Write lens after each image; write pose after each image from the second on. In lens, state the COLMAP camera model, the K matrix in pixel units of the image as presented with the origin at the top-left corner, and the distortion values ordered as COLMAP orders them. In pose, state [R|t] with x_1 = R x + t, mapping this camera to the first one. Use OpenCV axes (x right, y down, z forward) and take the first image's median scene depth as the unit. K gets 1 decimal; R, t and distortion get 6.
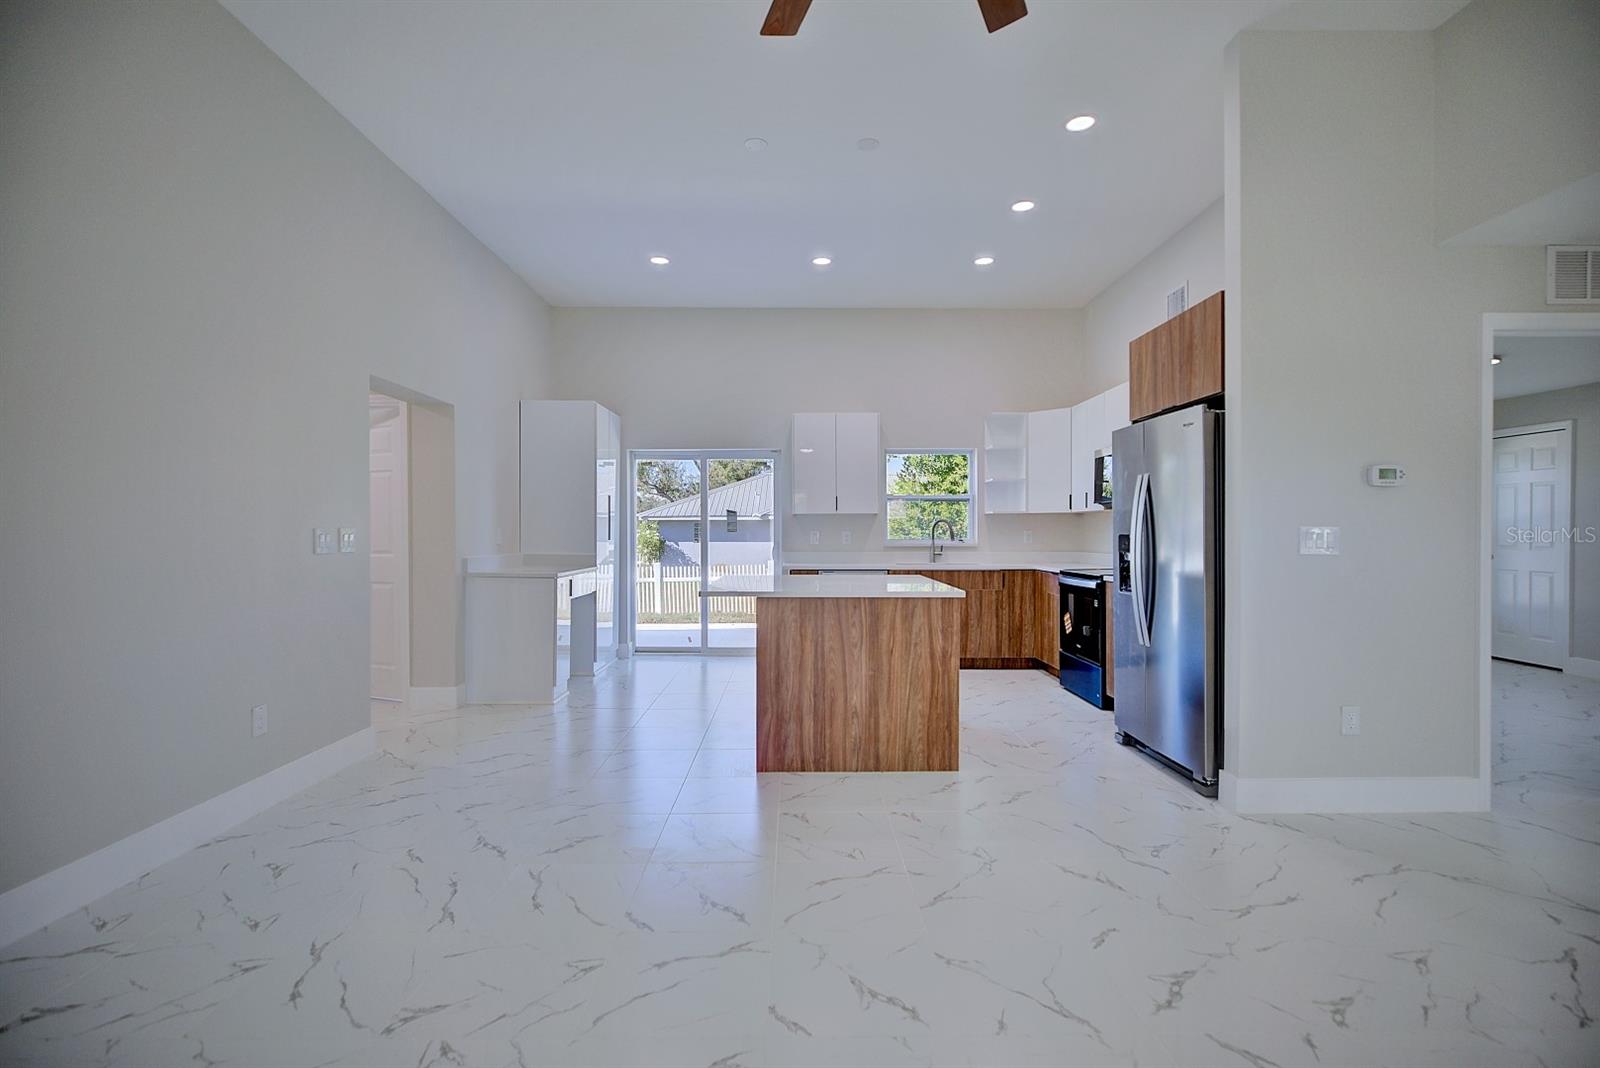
lens RADIAL K [[734.6, 0, 799.9], [0, 734.6, 534.8], [0, 0, 1]] dist [0.001628, -0.001530]
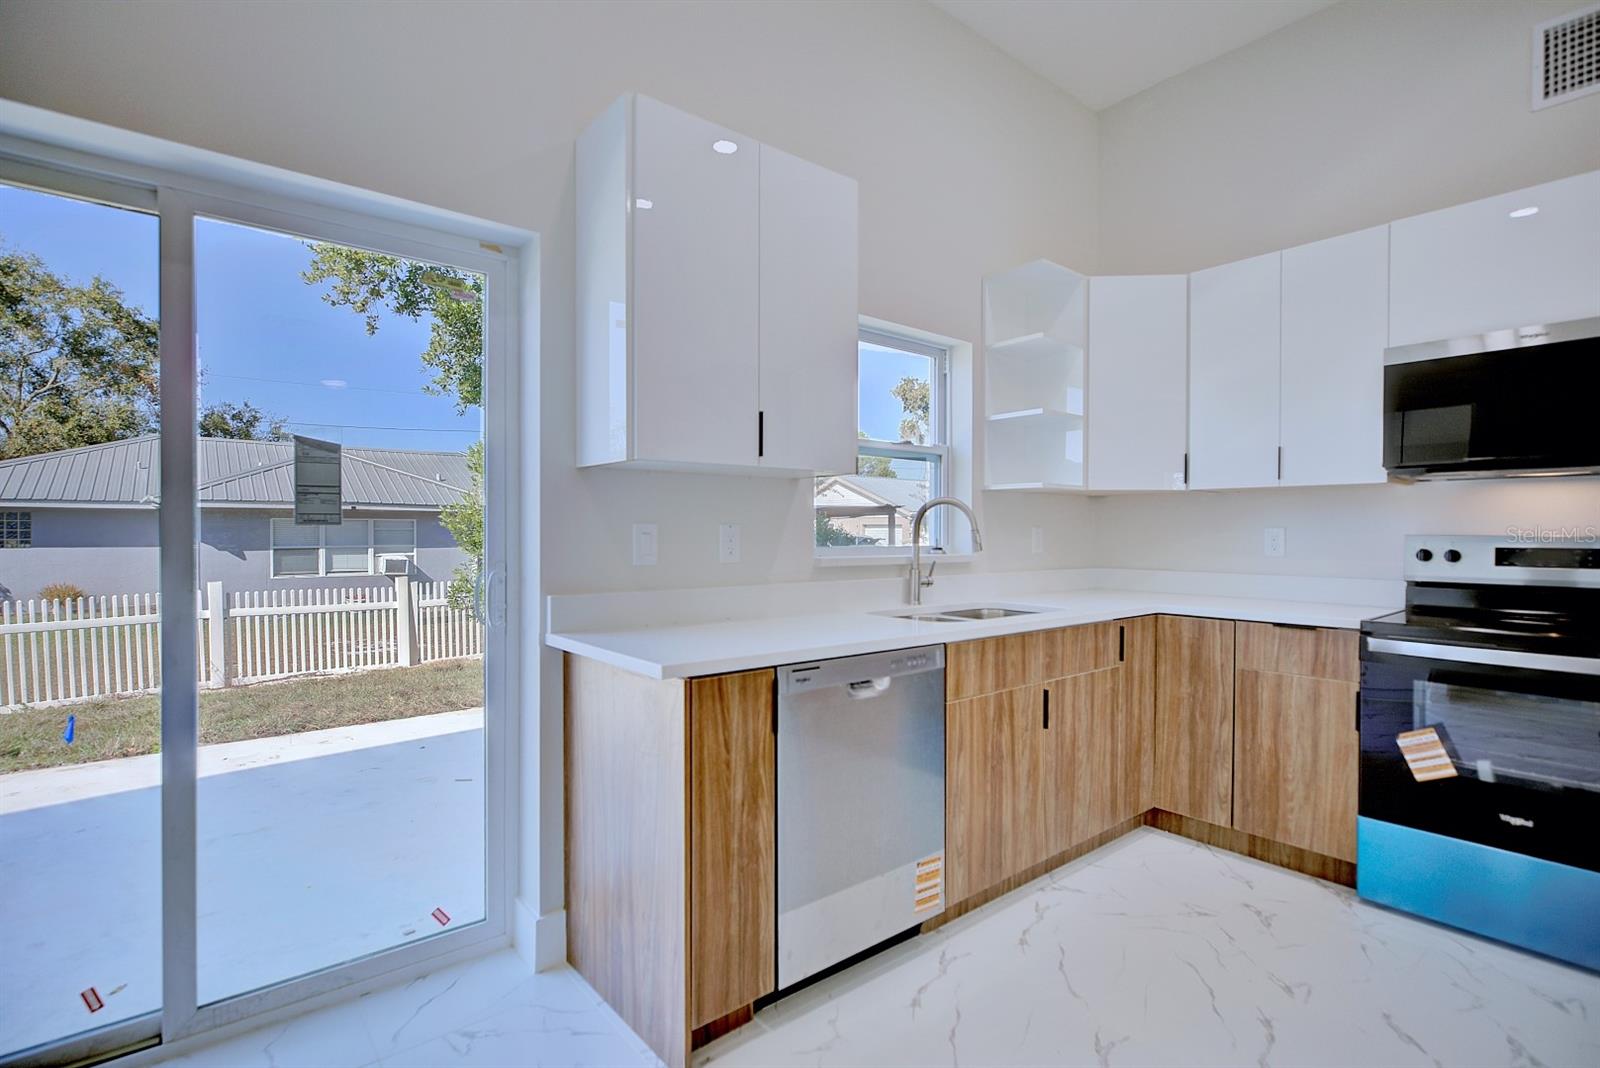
lens RADIAL K [[760.5, 0, 801.1], [0, 760.5, 532.9], [0, 0, 1]] dist [-0.005397, 0.001657]
pose [[0.775058, 0.002903, 0.631884, -0.252428], [-0.002542, 0.999996, -0.001476, -0.001402], [-0.631885, -0.000462, 0.775062, 1.341224]]
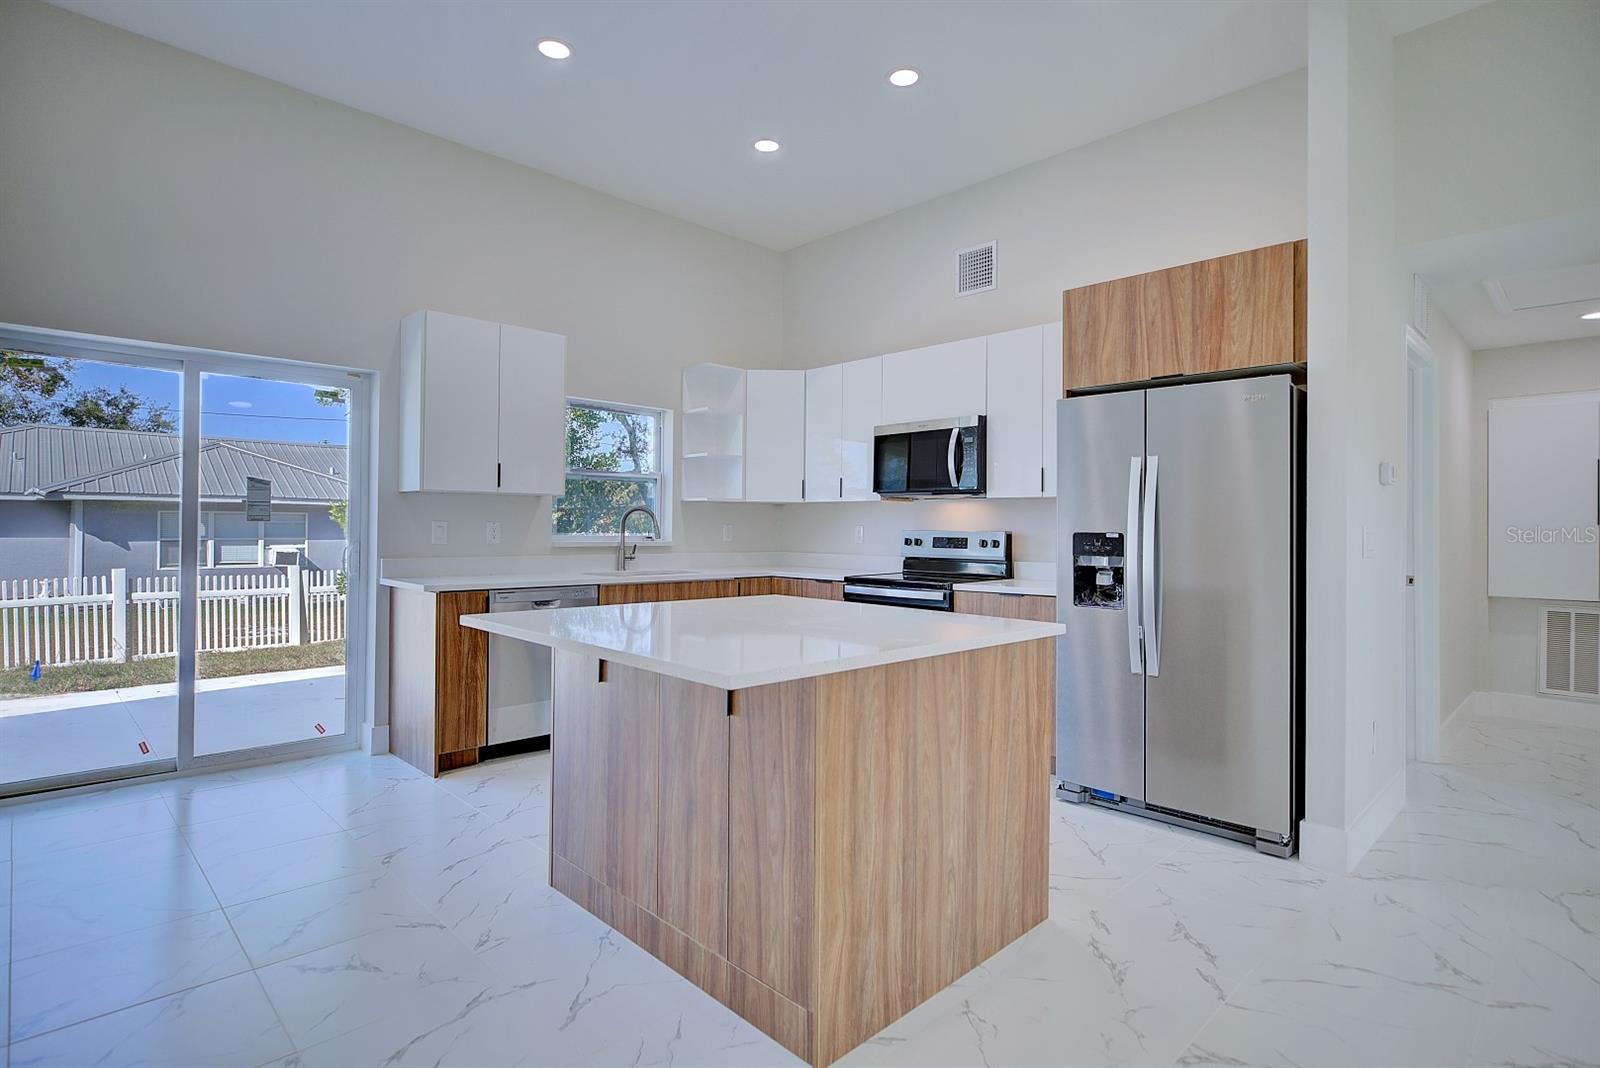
lens RADIAL K [[801.4, 0, 801.6], [0, 801.4, 516.3], [0, 0, 1]] dist [-0.000451, -0.000913]
pose [[0.719429, 0.018241, 0.694327, -0.404204], [-0.008325, 0.999810, -0.017640, -0.000405], [-0.694516, 0.006910, 0.719444, 0.659916]]
